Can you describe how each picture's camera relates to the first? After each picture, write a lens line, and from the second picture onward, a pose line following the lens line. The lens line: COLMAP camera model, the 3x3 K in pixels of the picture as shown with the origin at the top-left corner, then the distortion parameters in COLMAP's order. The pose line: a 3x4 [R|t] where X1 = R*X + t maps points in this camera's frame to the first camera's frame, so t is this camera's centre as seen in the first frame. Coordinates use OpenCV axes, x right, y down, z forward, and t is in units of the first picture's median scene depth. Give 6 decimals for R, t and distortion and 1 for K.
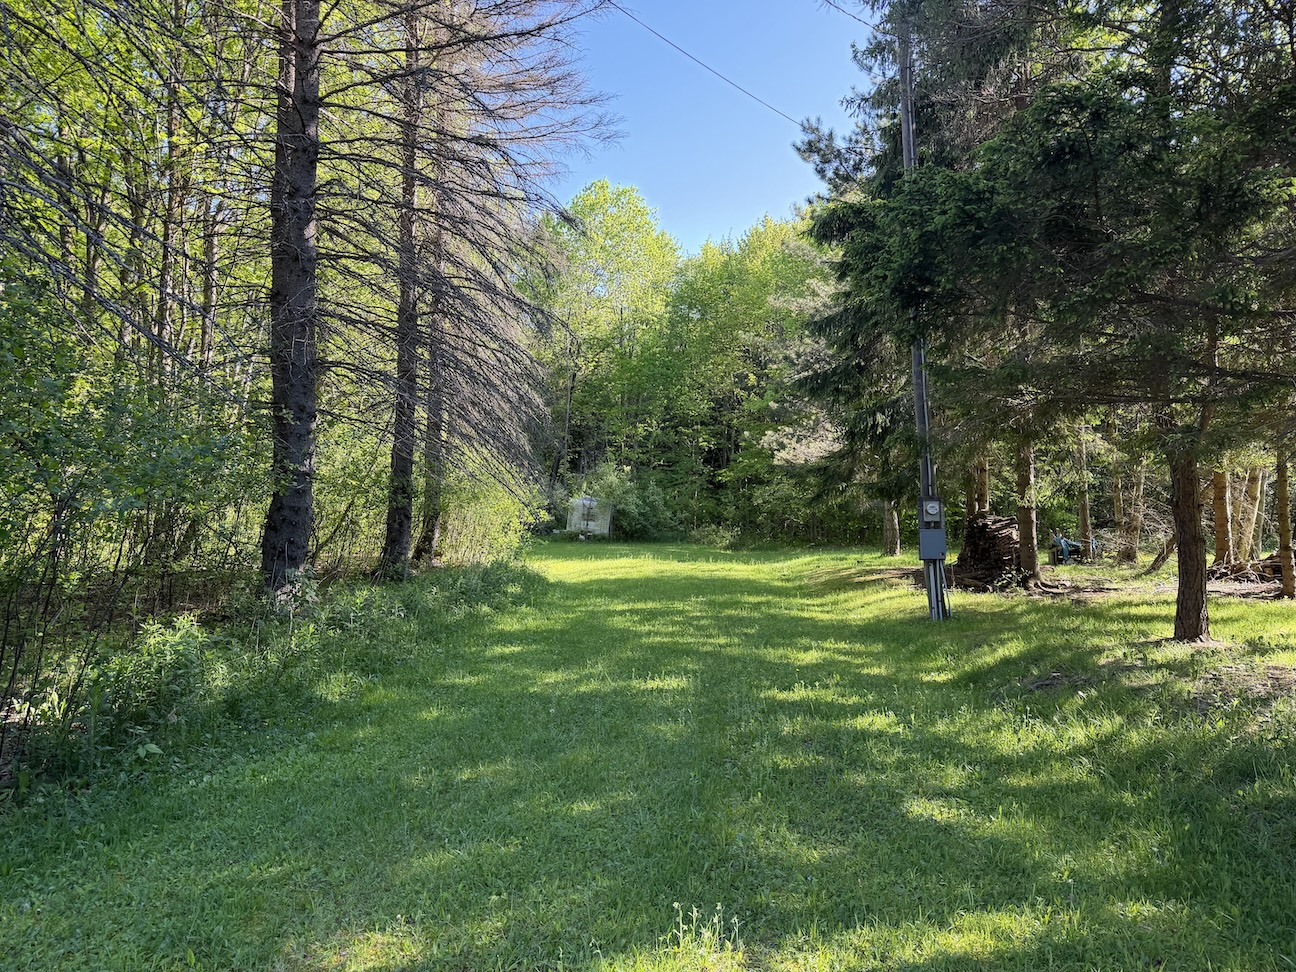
lens RADIAL K [[904.5, 0, 648.0], [0, 904.5, 486.0], [0, 0, 1]] dist [0.067978, -0.085229]
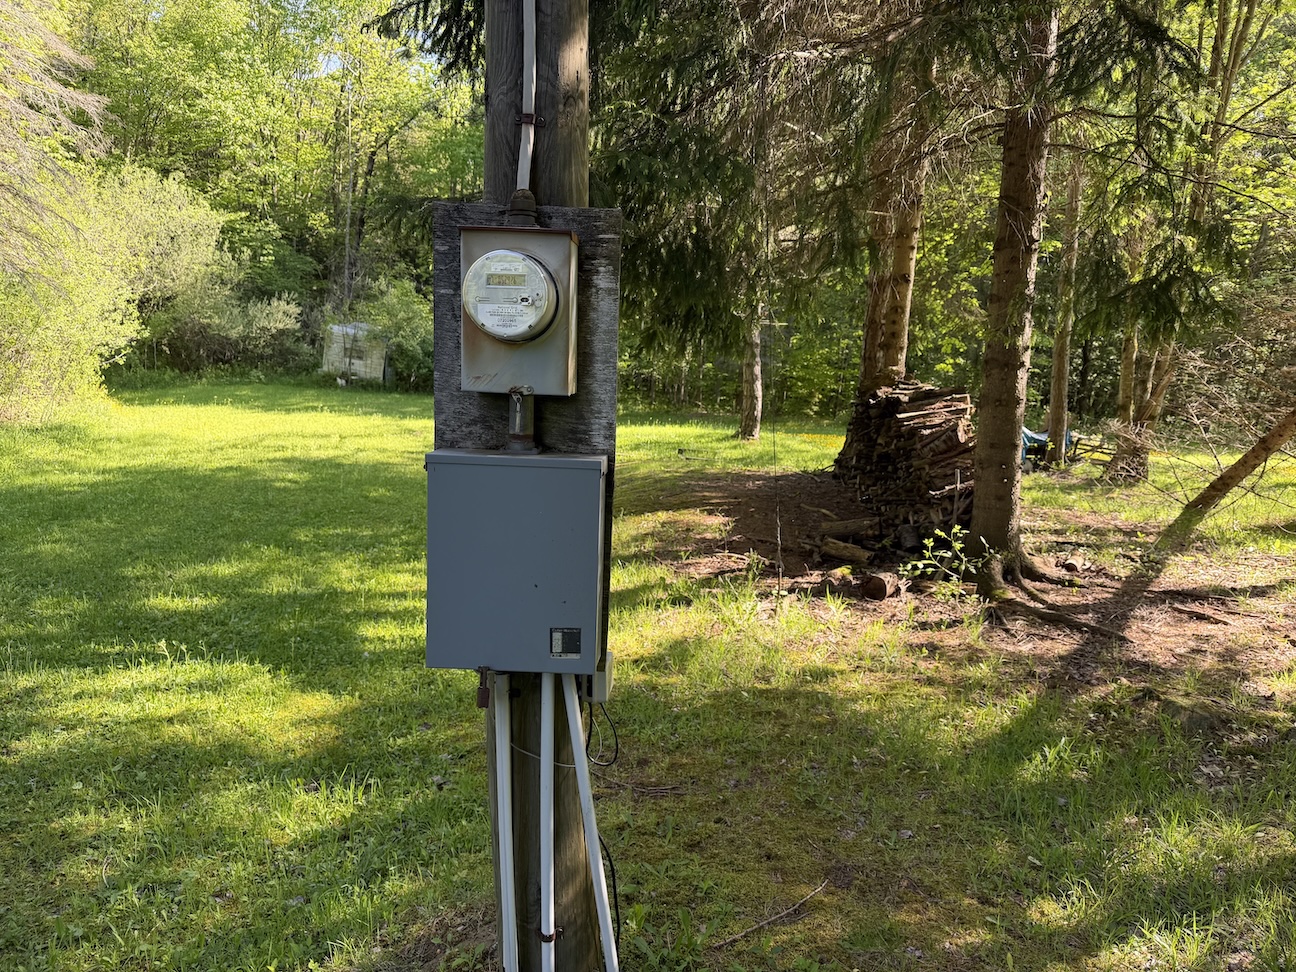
lens RADIAL K [[904.5, 0, 648.0], [0, 904.5, 486.0], [0, 0, 1]] dist [0.067978, -0.085229]
pose [[0.994404, 0.043996, 0.096043, 0.148907], [-0.059049, 0.985349, 0.160003, 0.013621], [-0.087596, -0.164779, 0.982433, 0.401660]]
